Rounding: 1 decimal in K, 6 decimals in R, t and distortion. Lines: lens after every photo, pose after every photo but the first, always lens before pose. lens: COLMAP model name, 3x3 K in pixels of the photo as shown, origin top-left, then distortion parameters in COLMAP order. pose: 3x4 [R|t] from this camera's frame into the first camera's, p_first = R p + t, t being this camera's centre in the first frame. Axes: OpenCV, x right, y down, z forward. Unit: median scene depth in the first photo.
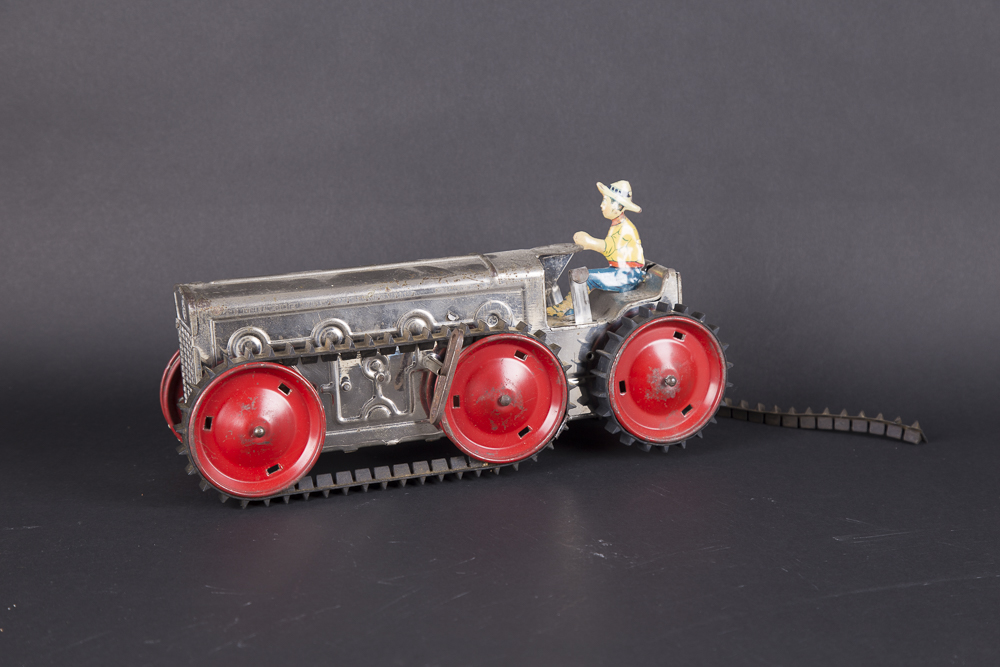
lens RADIAL K [[2112.2, 0, 498.2], [0, 2112.2, 333.7], [0, 0, 1]] dist [0.108616, 0.000000]
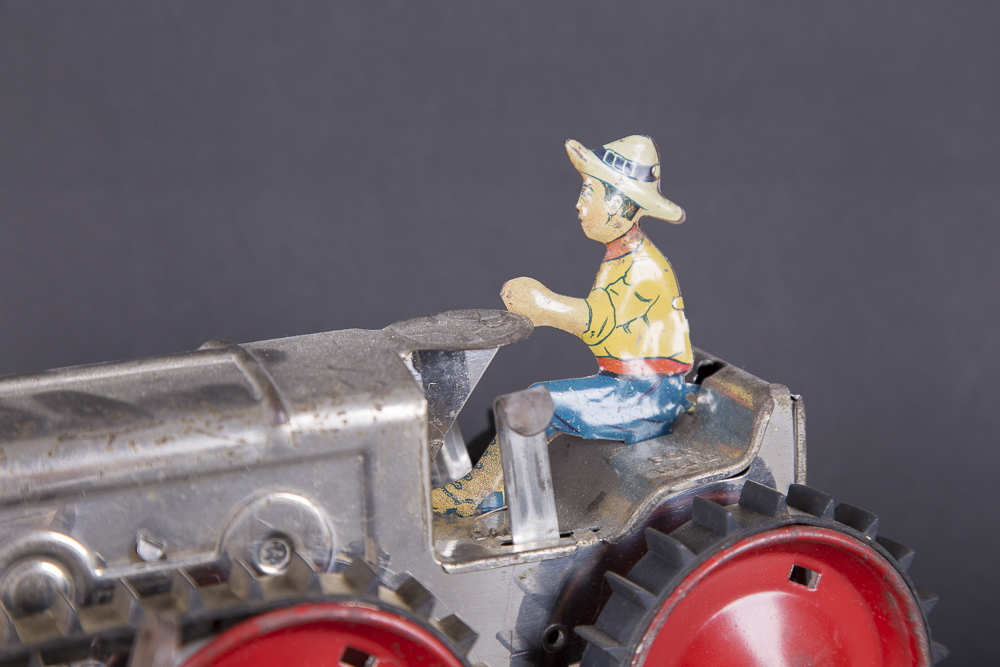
lens RADIAL K [[2864.6, 0, 502.0], [0, 2864.6, 334.5], [0, 0, 1]] dist [0.354819, 0.000000]
pose [[0.997446, 0.000252, 0.071421, 0.000893], [-0.000915, 0.999957, 0.009256, -0.043829], [-0.071416, -0.009297, 0.997403, 0.522841]]
